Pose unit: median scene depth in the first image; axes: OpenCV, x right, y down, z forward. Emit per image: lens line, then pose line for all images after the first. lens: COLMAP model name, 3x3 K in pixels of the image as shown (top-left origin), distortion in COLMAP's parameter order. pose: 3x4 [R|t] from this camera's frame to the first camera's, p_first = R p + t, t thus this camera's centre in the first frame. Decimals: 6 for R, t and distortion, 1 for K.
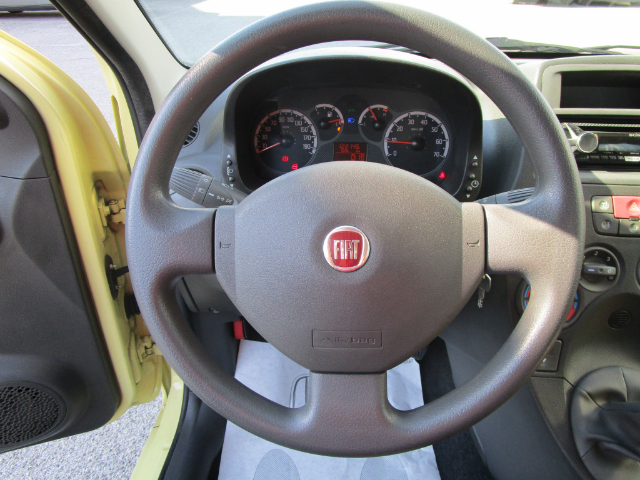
lens RADIAL K [[452.5, 0, 317.2], [0, 452.5, 239.3], [0, 0, 1]] dist [-0.029181, 0.011510]
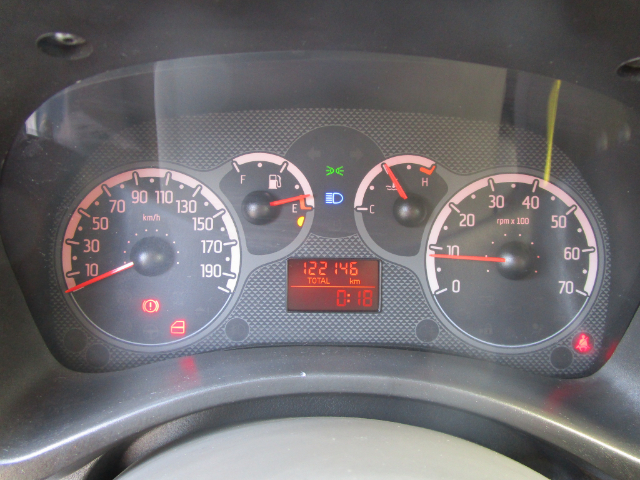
lens RADIAL K [[452.5, 0, 319.6], [0, 452.5, 246.9], [0, 0, 1]] dist [-0.029181, 0.011510]
pose [[0.996394, -0.015634, 0.083398, 0.032979], [0.023342, 0.995460, -0.092275, -0.192367], [-0.081577, 0.093889, 0.992235, 0.648760]]
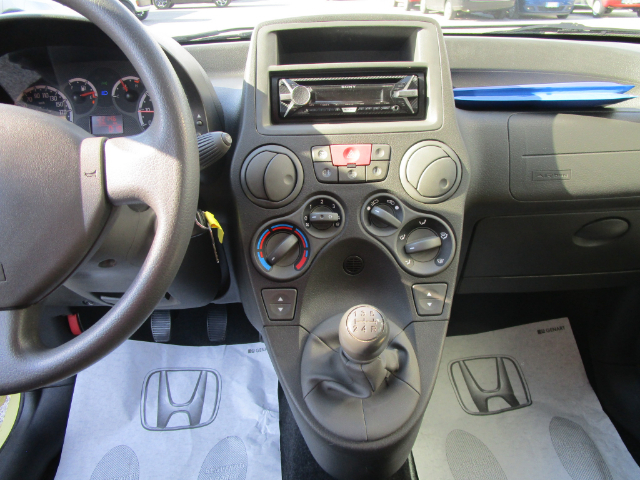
lens RADIAL K [[452.5, 0, 318.0], [0, 452.5, 240.4], [0, 0, 1]] dist [-0.029181, 0.011510]
pose [[0.995571, -0.060051, 0.072331, 0.465276], [0.063004, 0.997240, -0.039267, 0.140432], [-0.069774, 0.043650, 0.996607, -0.032240]]
